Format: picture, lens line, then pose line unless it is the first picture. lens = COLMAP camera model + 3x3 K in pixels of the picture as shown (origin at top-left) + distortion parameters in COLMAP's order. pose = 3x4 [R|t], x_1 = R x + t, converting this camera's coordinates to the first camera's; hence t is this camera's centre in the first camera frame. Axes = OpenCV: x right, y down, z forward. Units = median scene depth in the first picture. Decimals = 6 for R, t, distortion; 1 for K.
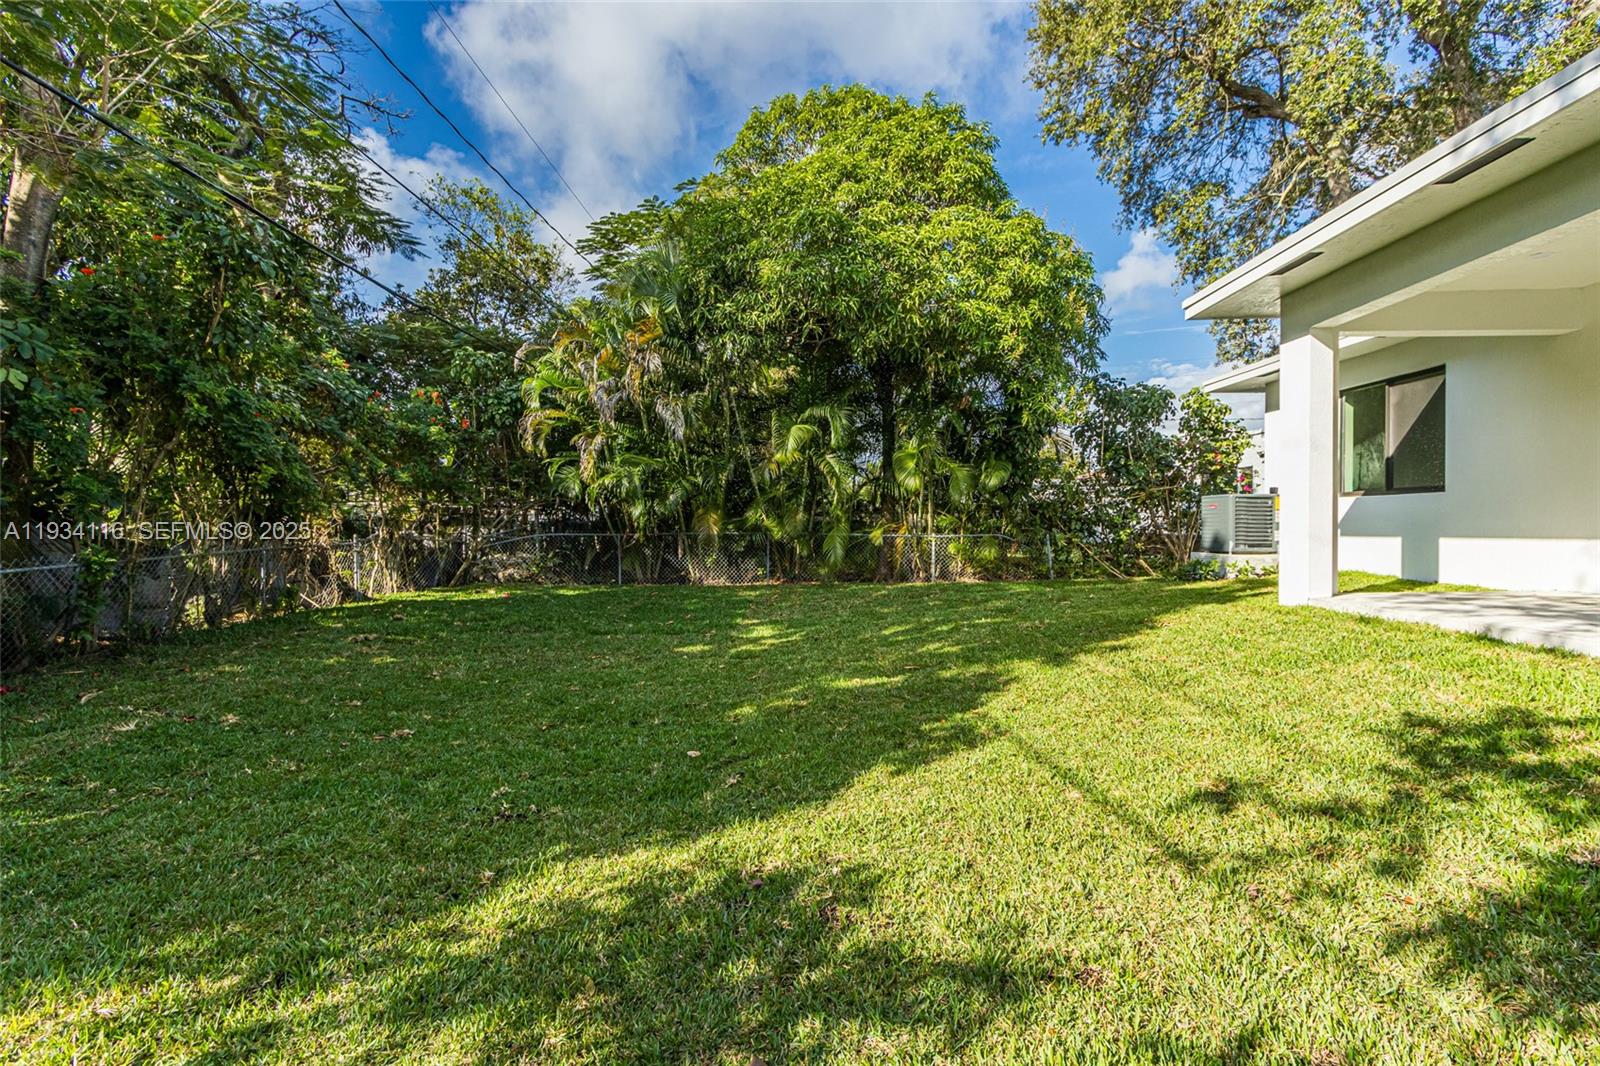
lens RADIAL K [[751.5, 0, 800.0], [0, 751.5, 533.0], [0, 0, 1]] dist [-0.000426, -0.000260]
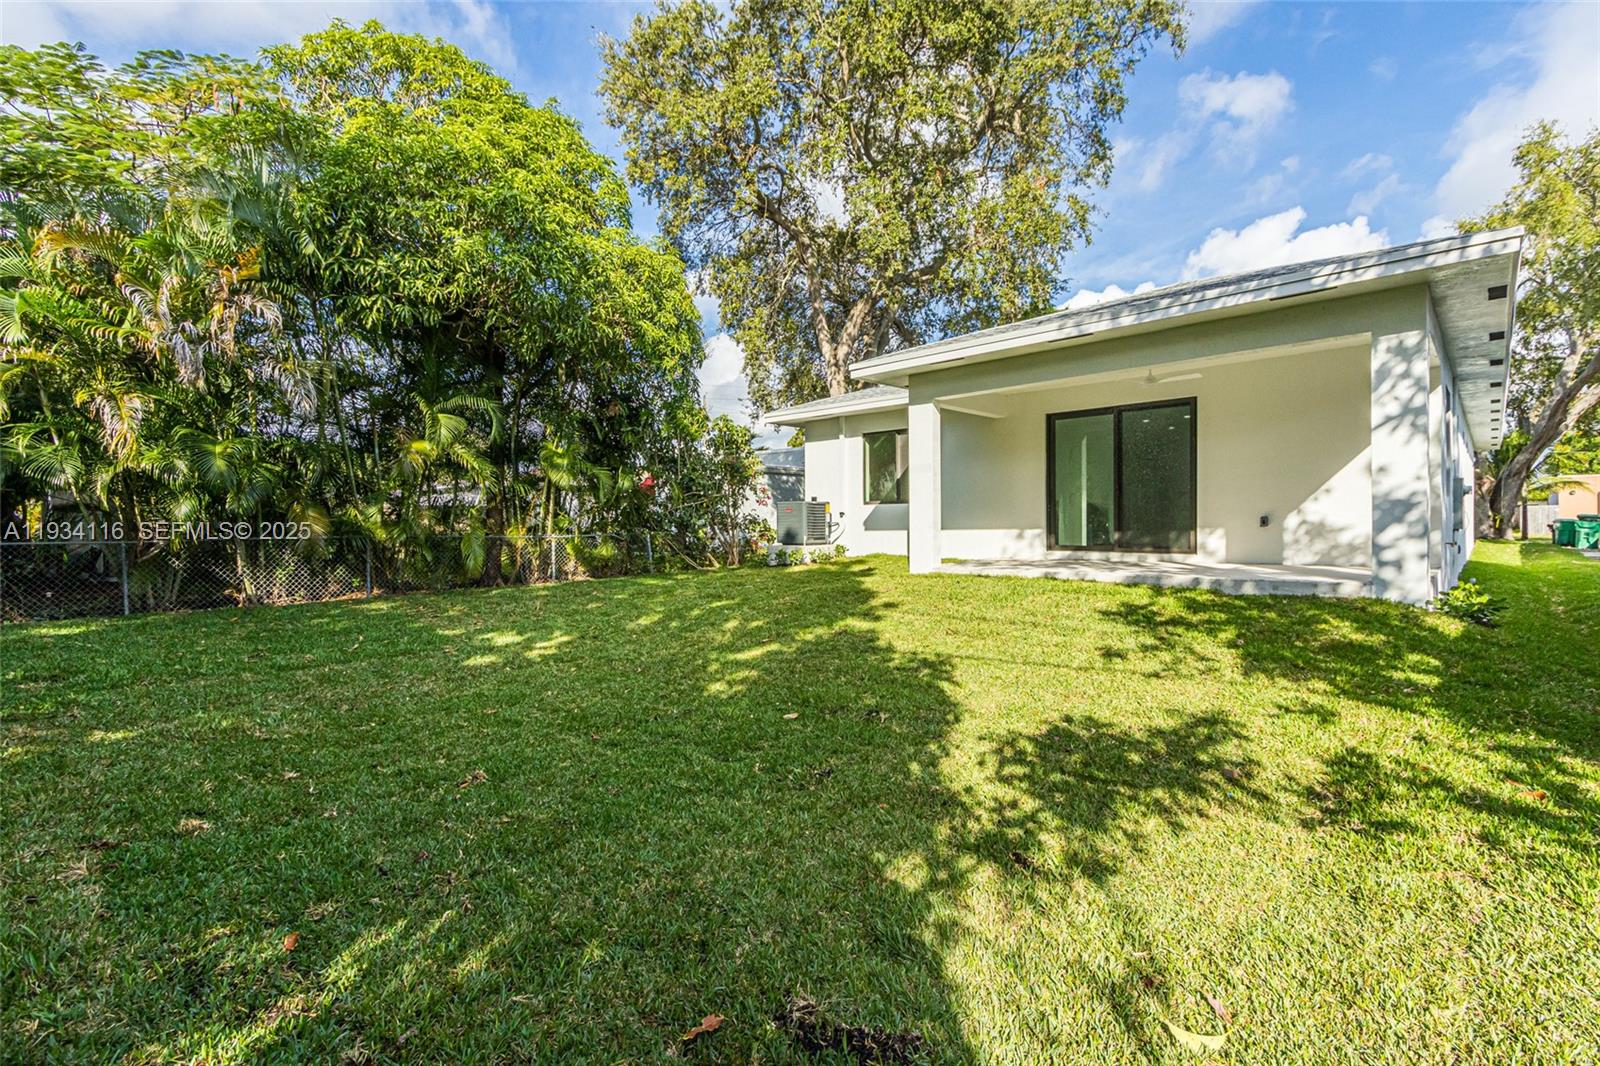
lens RADIAL K [[770.2, 0, 800.0], [0, 770.2, 533.0], [0, 0, 1]] dist [0.001223, -0.000012]
pose [[0.647079, -0.010630, 0.762349, -0.469348], [0.012818, 0.999913, 0.003062, 0.001127], [-0.762315, 0.007790, 0.647159, 0.088029]]
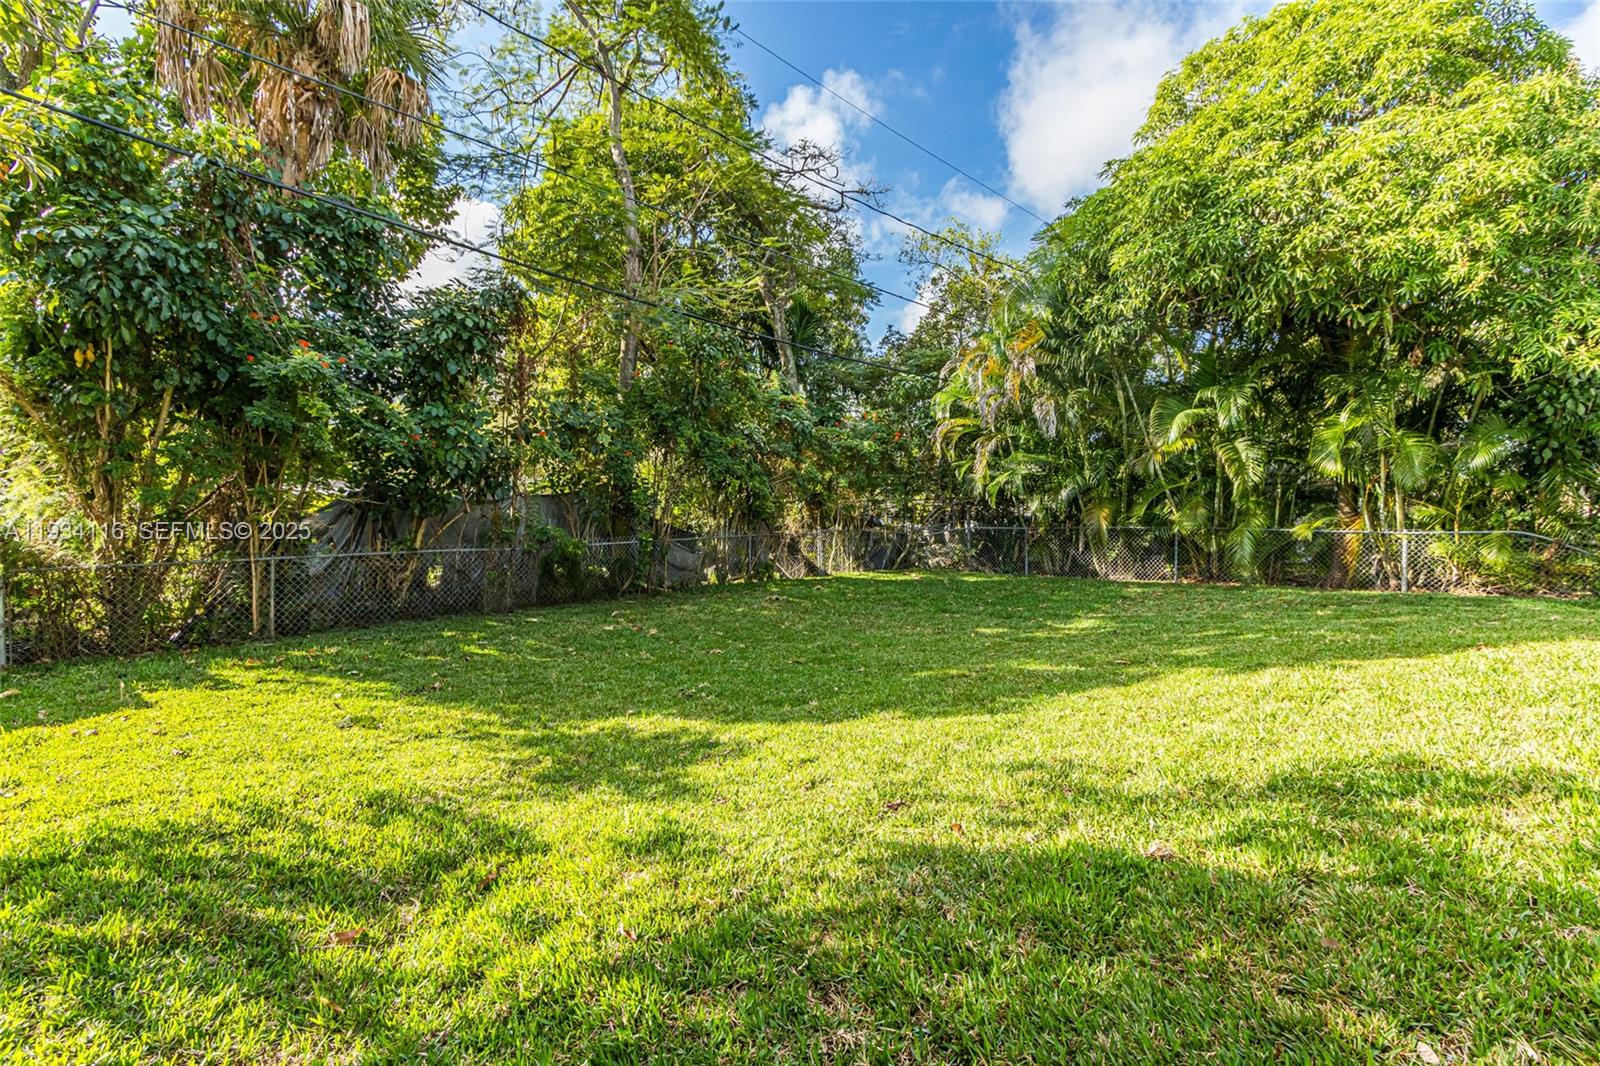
lens RADIAL K [[770.2, 0, 800.0], [0, 770.2, 533.0], [0, 0, 1]] dist [0.001223, -0.000012]
pose [[0.712056, 0.010572, -0.702043, 0.343042], [-0.006320, 0.999943, 0.008648, 0.001472], [0.702094, -0.001721, 0.712082, -0.005428]]
